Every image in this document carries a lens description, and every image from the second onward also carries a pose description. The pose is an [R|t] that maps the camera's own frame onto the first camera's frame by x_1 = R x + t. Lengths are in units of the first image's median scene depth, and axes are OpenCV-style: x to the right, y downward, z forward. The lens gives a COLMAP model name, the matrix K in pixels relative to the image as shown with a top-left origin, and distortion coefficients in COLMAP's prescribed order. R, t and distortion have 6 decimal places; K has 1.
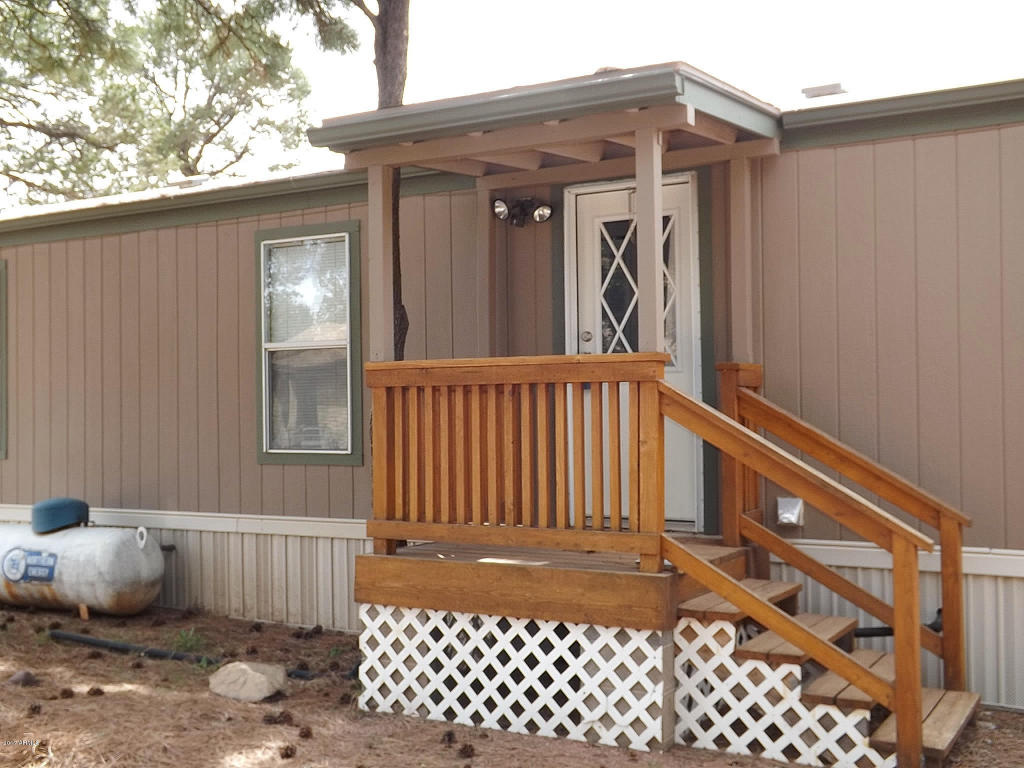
lens RADIAL K [[1152.6, 0, 512.1], [0, 1152.6, 385.0], [0, 0, 1]] dist [0.005339, 0.000000]
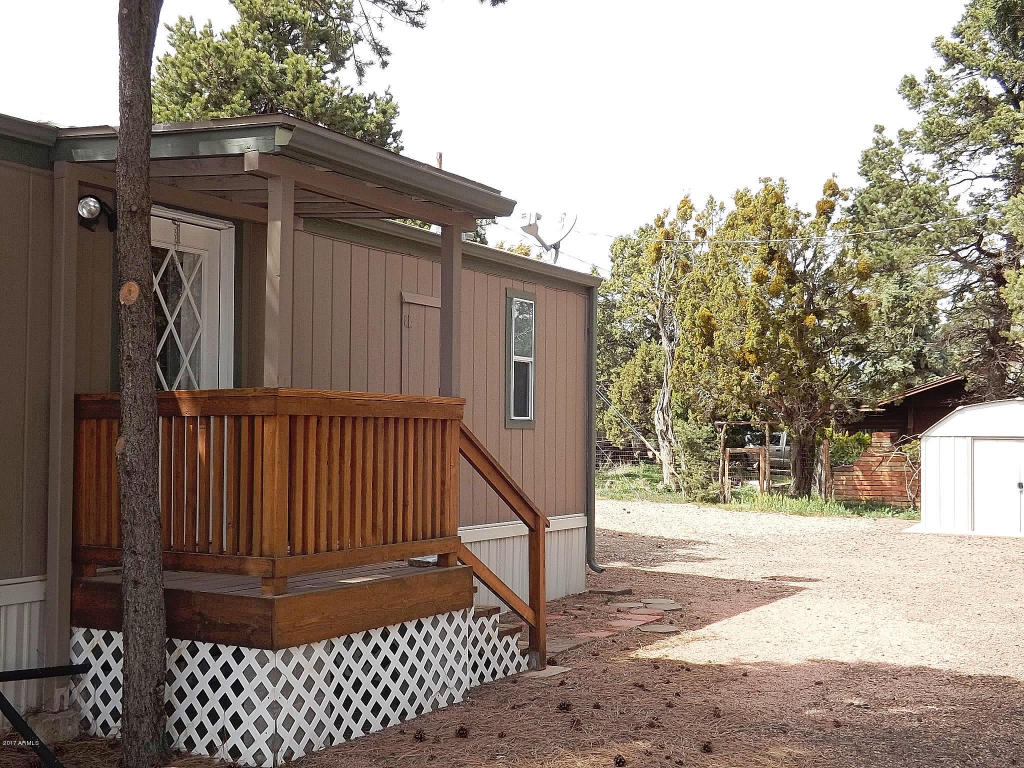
lens RADIAL K [[1152.6, 0, 512.1], [0, 1152.6, 386.5], [0, 0, 1]] dist [0.005339, 0.000000]
pose [[0.024727, 0.055801, 0.998136, -1.139033], [-0.022142, 0.998227, -0.055257, 0.029640], [-0.999449, -0.020734, 0.025919, 0.863552]]
